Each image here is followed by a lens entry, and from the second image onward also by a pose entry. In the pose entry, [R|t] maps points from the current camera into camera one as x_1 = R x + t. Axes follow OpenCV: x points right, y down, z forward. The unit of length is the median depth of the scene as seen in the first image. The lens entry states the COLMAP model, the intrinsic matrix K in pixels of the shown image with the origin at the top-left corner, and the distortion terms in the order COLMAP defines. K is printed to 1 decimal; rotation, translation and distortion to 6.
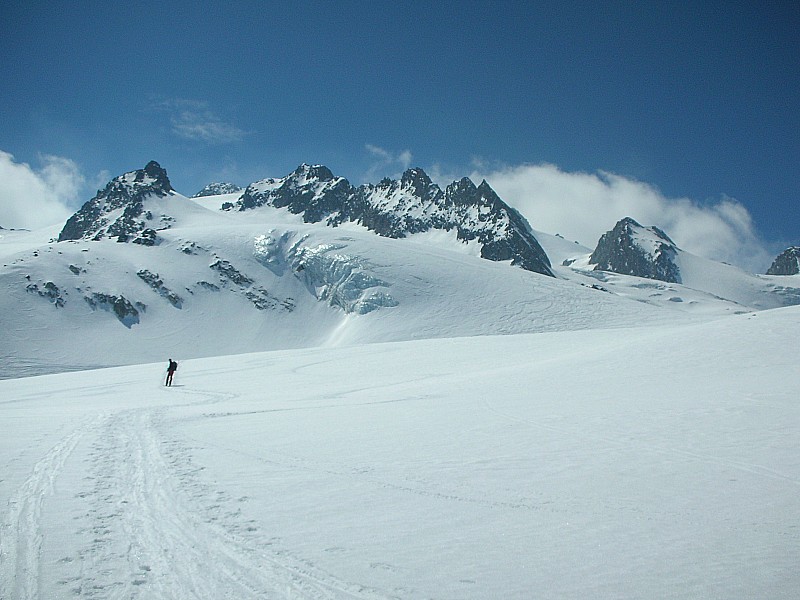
lens RADIAL K [[1178.7, 0, 400.0], [0, 1178.7, 300.0], [0, 0, 1]] dist [-0.164184, 0.176098]
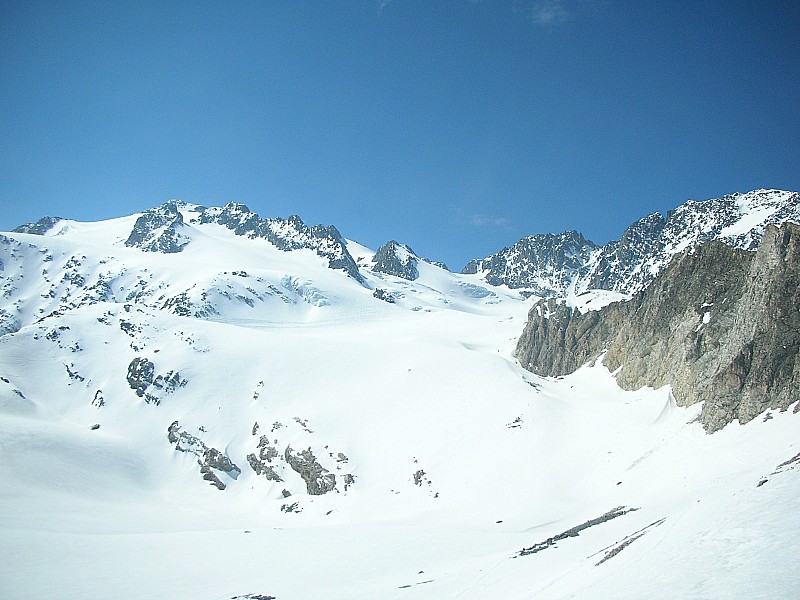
lens RADIAL K [[1178.7, 0, 400.0], [0, 1178.7, 300.0], [0, 0, 1]] dist [-0.164184, 0.176098]
pose [[0.973809, 0.066182, 0.217524, -0.257037], [-0.081681, 0.994663, 0.063039, -0.113586], [-0.212191, -0.079155, 0.974017, -1.100766]]
